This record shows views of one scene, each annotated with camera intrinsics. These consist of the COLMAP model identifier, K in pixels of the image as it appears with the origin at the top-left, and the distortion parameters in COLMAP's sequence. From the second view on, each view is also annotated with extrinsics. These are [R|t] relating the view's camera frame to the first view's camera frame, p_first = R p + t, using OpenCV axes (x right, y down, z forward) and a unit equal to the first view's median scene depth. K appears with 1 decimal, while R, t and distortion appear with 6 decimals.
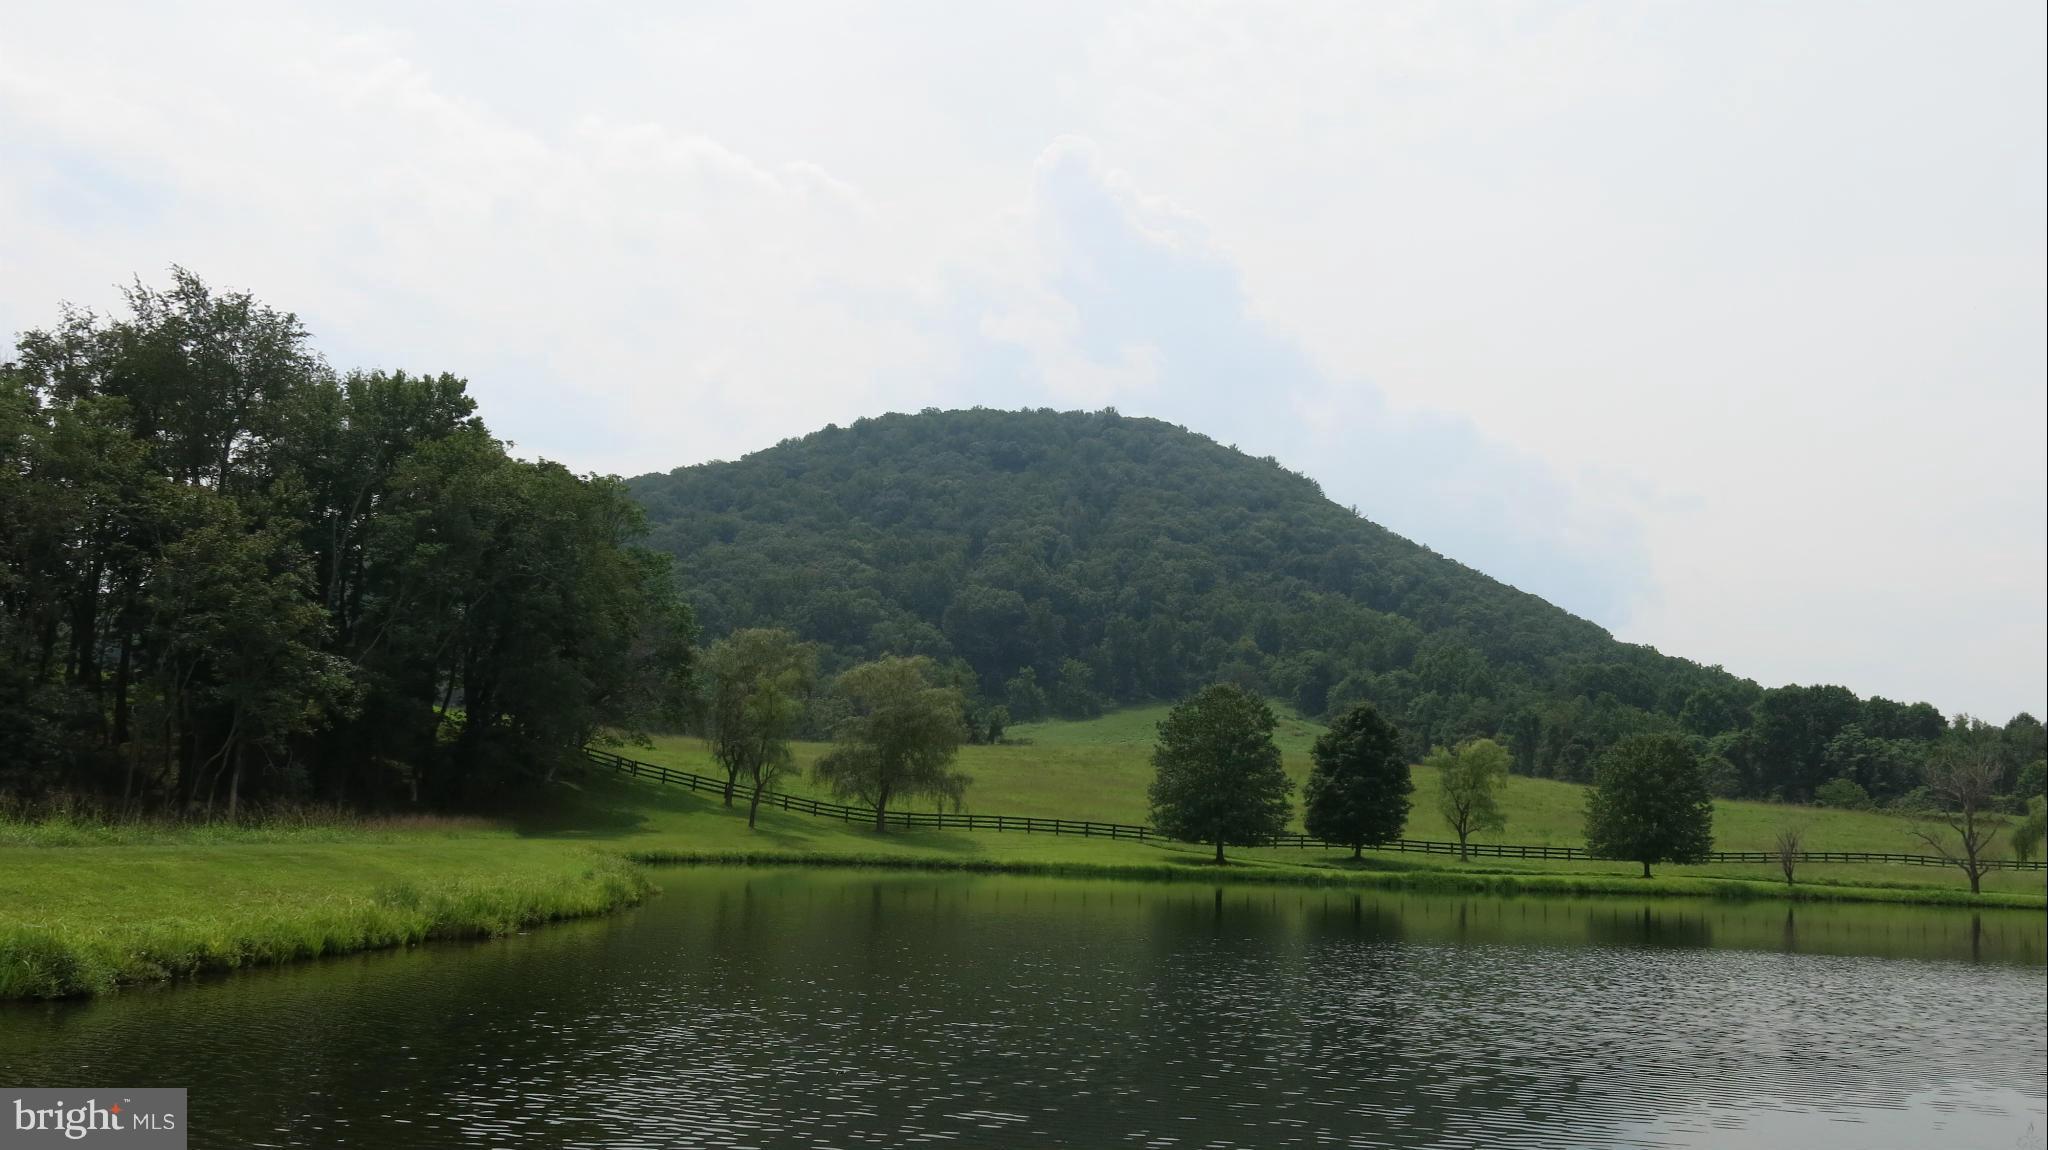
lens RADIAL K [[1714.5, 0, 1031.8], [0, 1714.5, 572.2], [0, 0, 1]] dist [-0.004293, 0.015671]
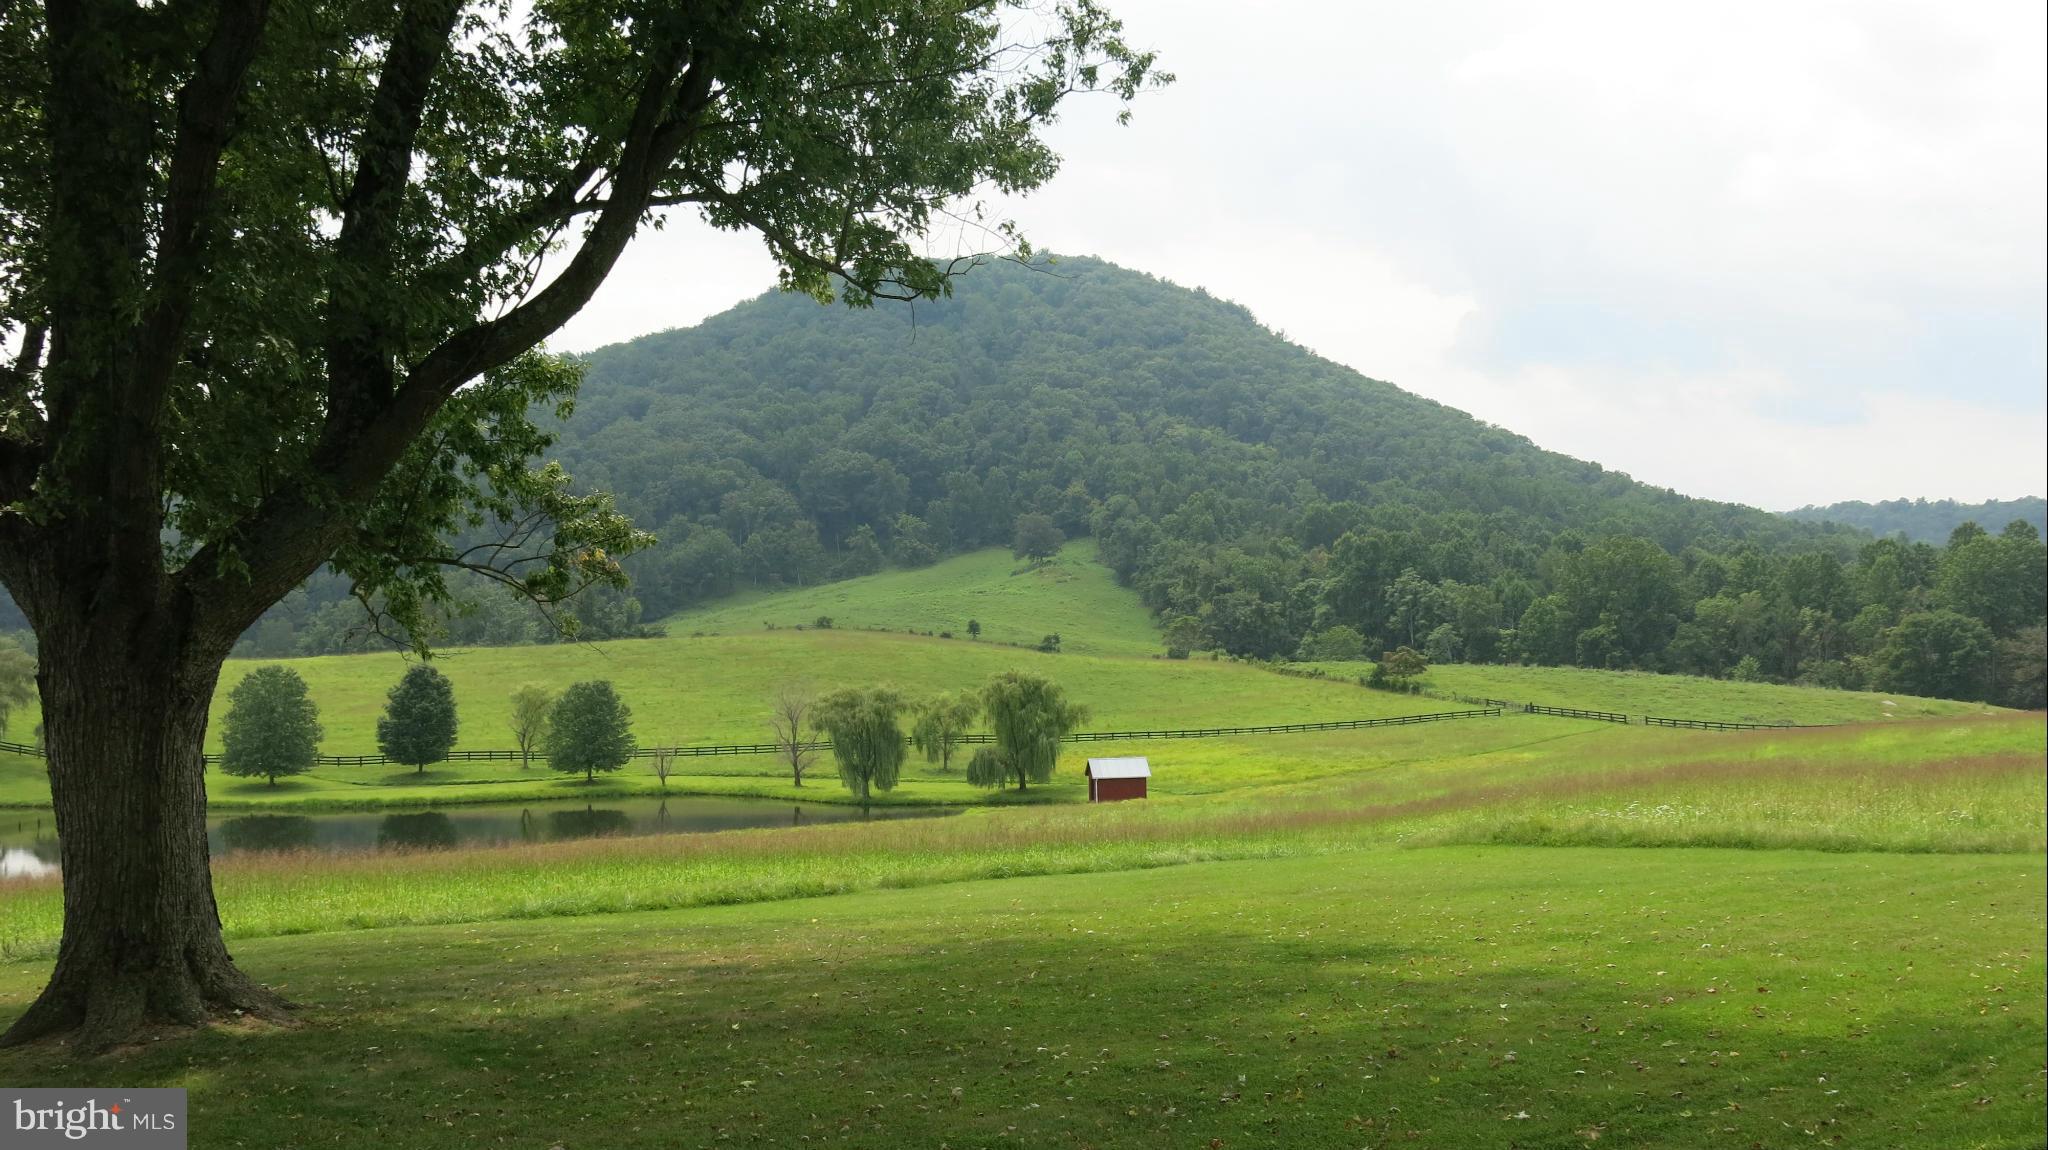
lens RADIAL K [[1714.5, 0, 1019.5], [0, 1714.5, 568.5], [0, 0, 1]] dist [-0.004293, 0.015671]
pose [[0.993565, -0.053604, -0.099779, 0.156371], [0.064407, 0.992018, 0.108409, -0.022696], [0.093172, -0.114138, 0.989086, -0.061169]]
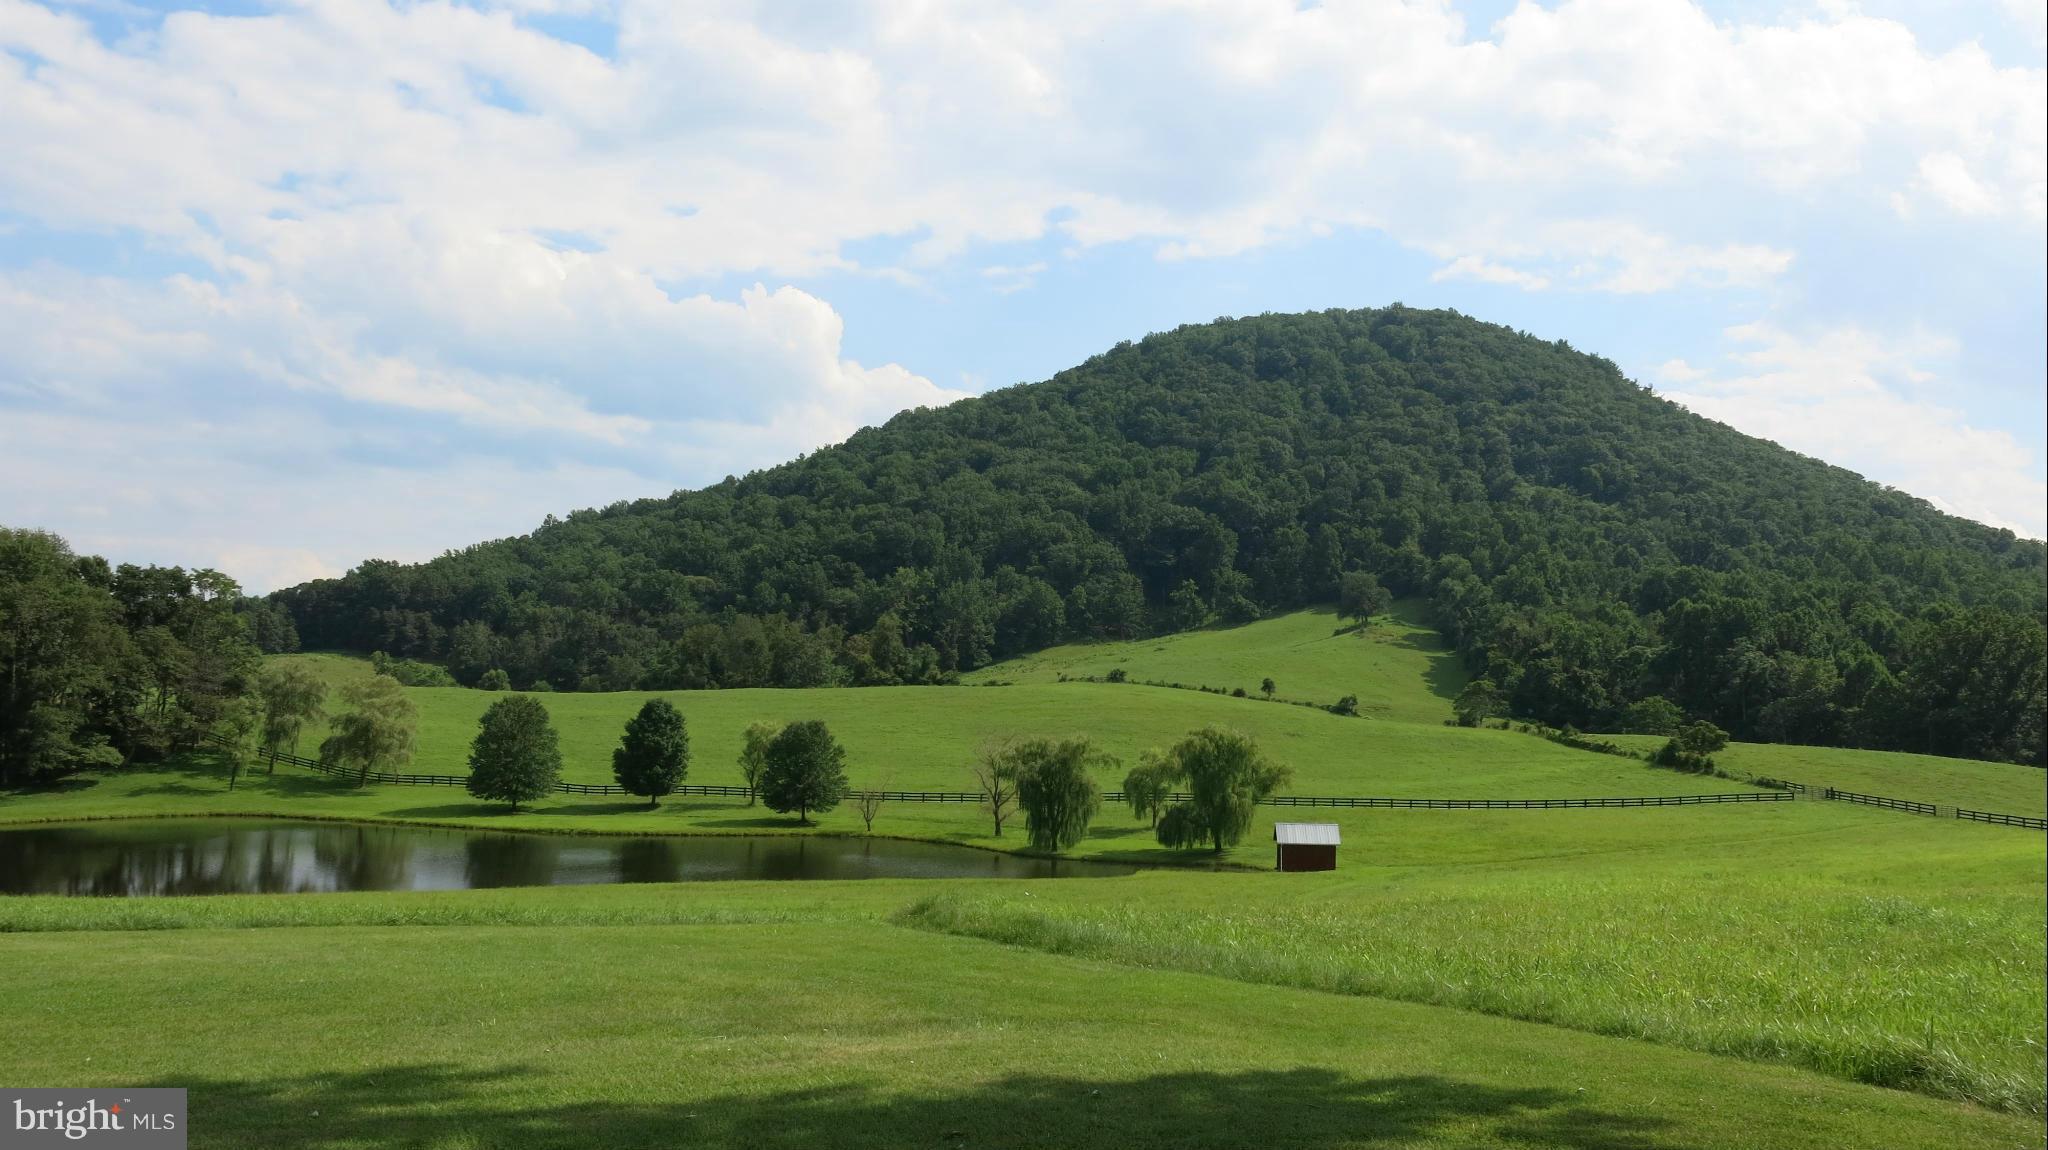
lens RADIAL K [[1714.5, 0, 1031.6], [0, 1714.5, 571.1], [0, 0, 1]] dist [-0.004293, 0.015671]
pose [[0.952676, -0.035663, -0.301889, 0.177042], [0.057521, 0.996302, 0.063823, -0.019382], [0.298497, -0.078167, 0.951204, -0.049157]]
